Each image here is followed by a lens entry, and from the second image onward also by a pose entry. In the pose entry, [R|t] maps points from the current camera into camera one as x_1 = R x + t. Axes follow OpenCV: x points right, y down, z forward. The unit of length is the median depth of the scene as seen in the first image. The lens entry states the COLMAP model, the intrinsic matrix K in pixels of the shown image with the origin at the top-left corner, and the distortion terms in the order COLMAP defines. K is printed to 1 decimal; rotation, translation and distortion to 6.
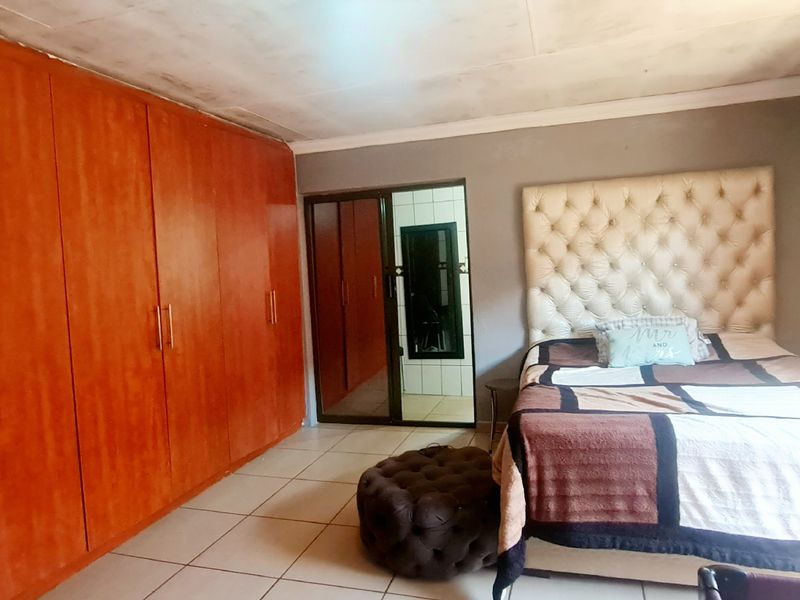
lens RADIAL K [[535.2, 0, 409.8], [0, 535.2, 298.3], [0, 0, 1]] dist [-0.001178, -0.004707]
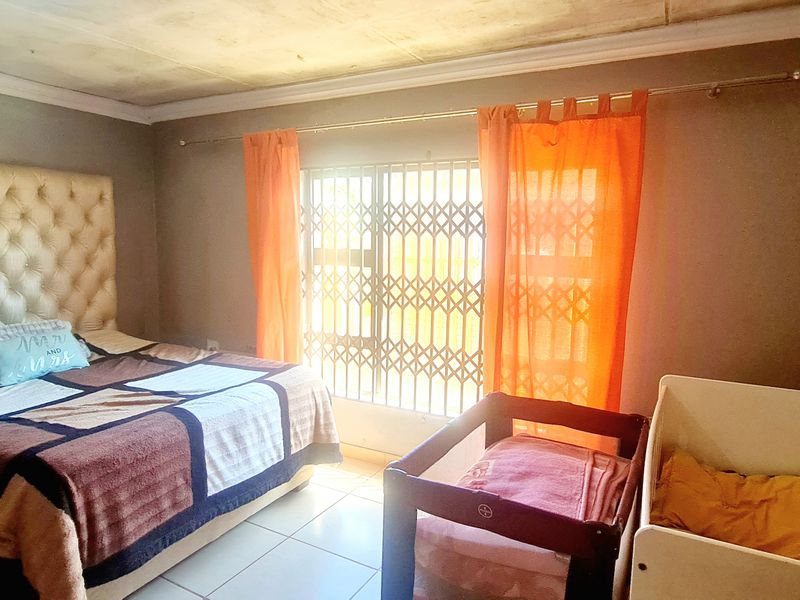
lens RADIAL K [[532.0, 0, 399.5], [0, 532.0, 289.6], [0, 0, 1]] dist [-0.000606, -0.002116]
pose [[0.207648, -0.034936, 0.977580, -0.312037], [0.048133, 0.998516, 0.025460, -0.015557], [-0.977019, 0.041767, 0.209021, 0.214206]]
